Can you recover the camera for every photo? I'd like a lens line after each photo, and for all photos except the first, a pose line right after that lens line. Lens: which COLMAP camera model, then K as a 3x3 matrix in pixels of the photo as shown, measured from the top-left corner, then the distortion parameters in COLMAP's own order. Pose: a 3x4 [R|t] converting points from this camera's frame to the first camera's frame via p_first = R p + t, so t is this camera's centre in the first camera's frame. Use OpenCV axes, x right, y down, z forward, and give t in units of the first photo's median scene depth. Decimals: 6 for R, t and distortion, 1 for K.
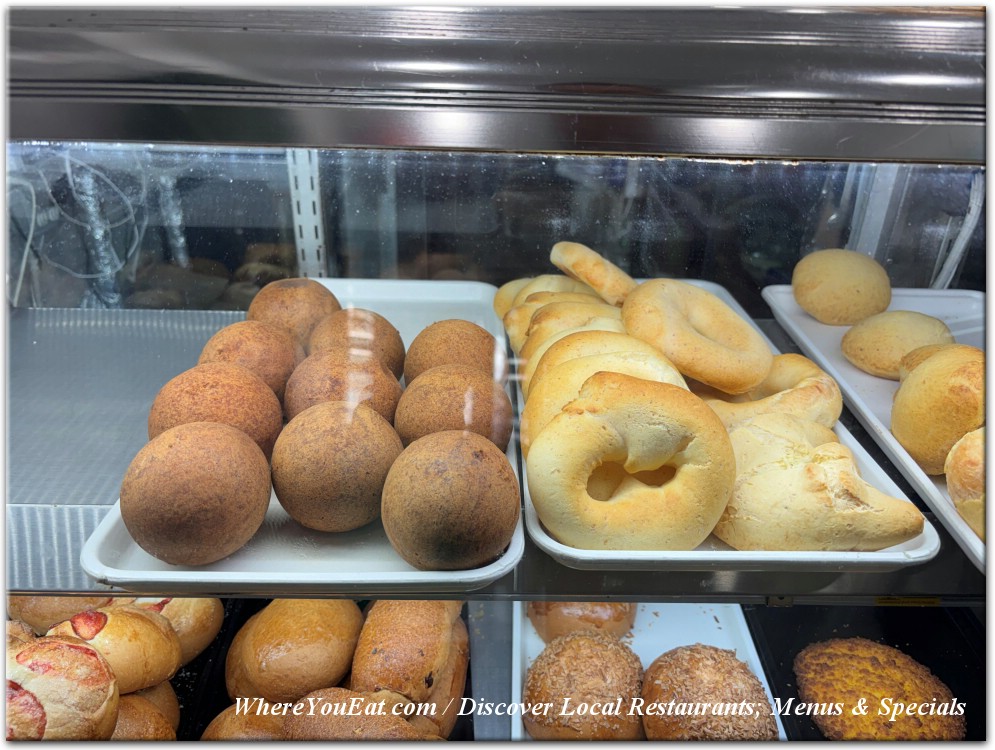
lens RADIAL K [[733.5, 0, 495.1], [0, 733.5, 379.4], [0, 0, 1]] dist [0.035781, -0.051115]
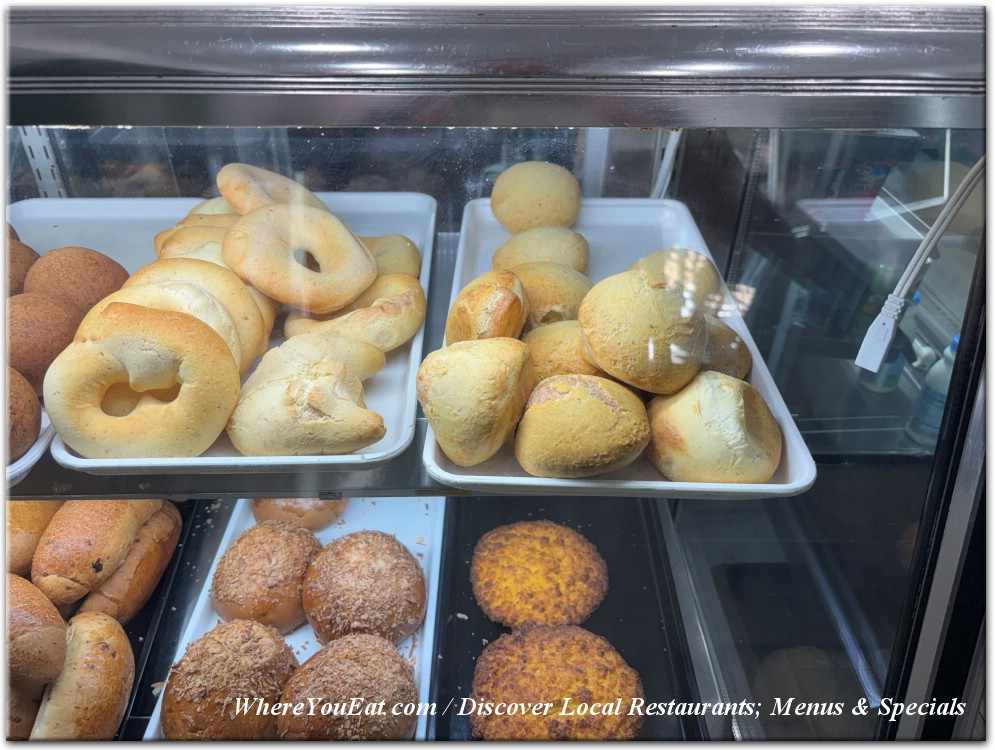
lens RADIAL K [[733.5, 0, 484.6], [0, 733.5, 371.2], [0, 0, 1]] dist [0.035781, -0.051115]
pose [[0.999828, -0.018470, -0.001499, 0.596062], [0.018501, 0.990305, 0.137669, -0.043049], [-0.001058, -0.137673, 0.990477, -0.107882]]
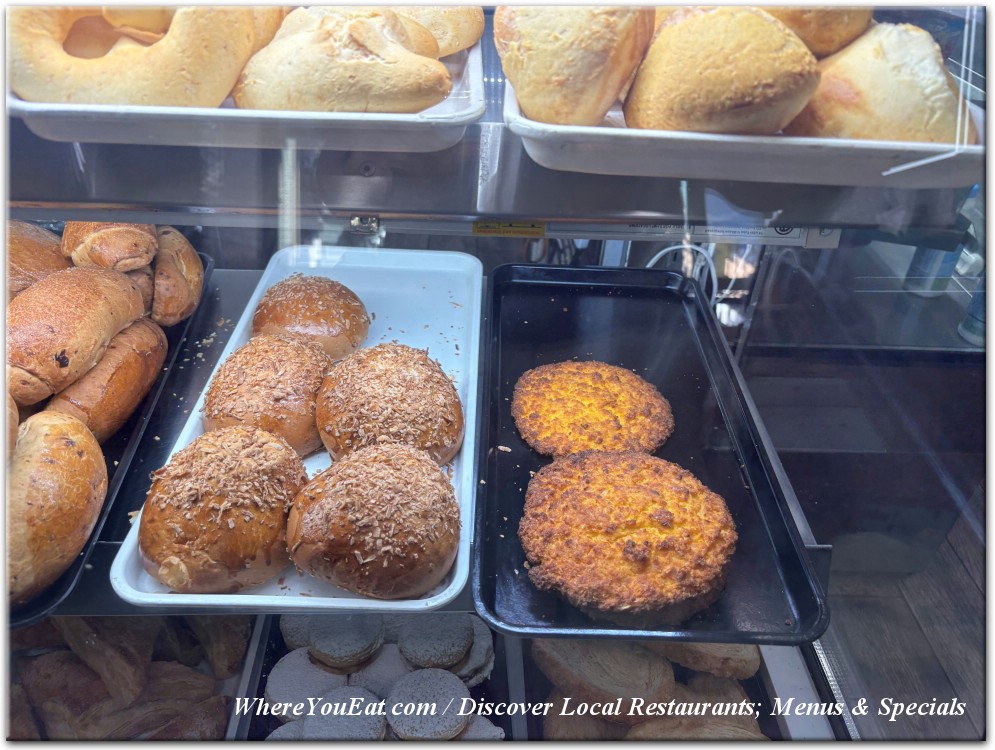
lens RADIAL K [[733.5, 0, 494.2], [0, 733.5, 372.4], [0, 0, 1]] dist [0.035781, -0.051115]
pose [[0.999544, 0.006065, 0.029570, 0.487871], [-0.010744, 0.986937, 0.160751, 0.310565], [-0.028209, -0.160995, 0.986552, 0.080046]]
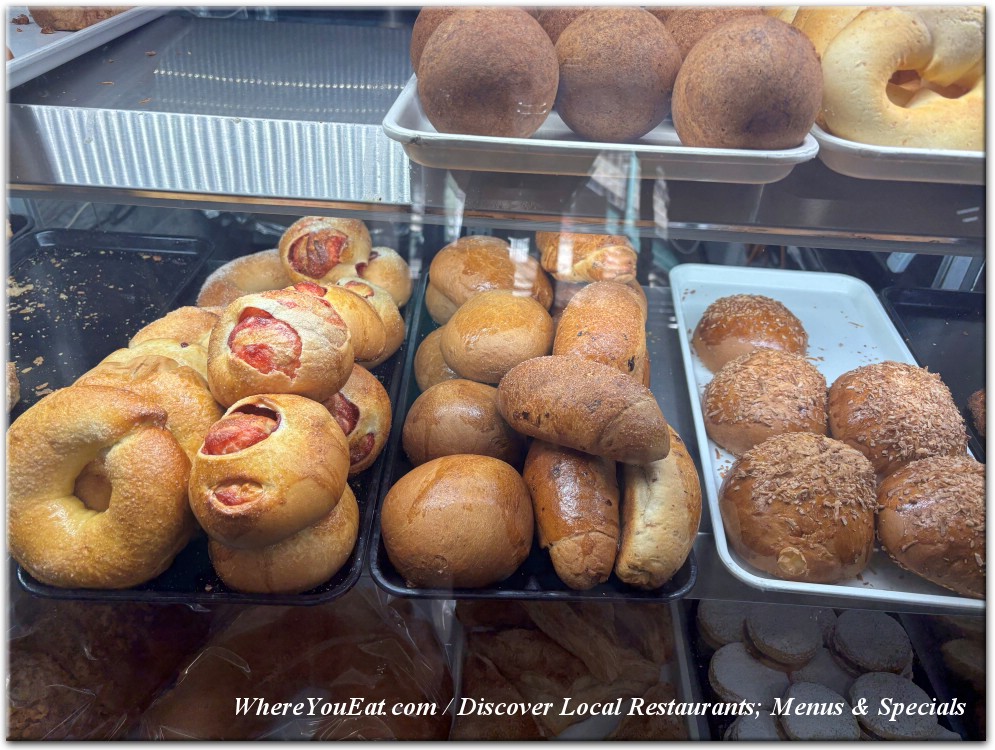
lens RADIAL K [[733.5, 0, 499.5], [0, 733.5, 373.1], [0, 0, 1]] dist [0.035781, -0.051115]
pose [[0.997224, 0.051667, -0.053616, -0.251887], [-0.043436, 0.988520, 0.144709, 0.322271], [0.060477, -0.141979, 0.988021, -0.034302]]
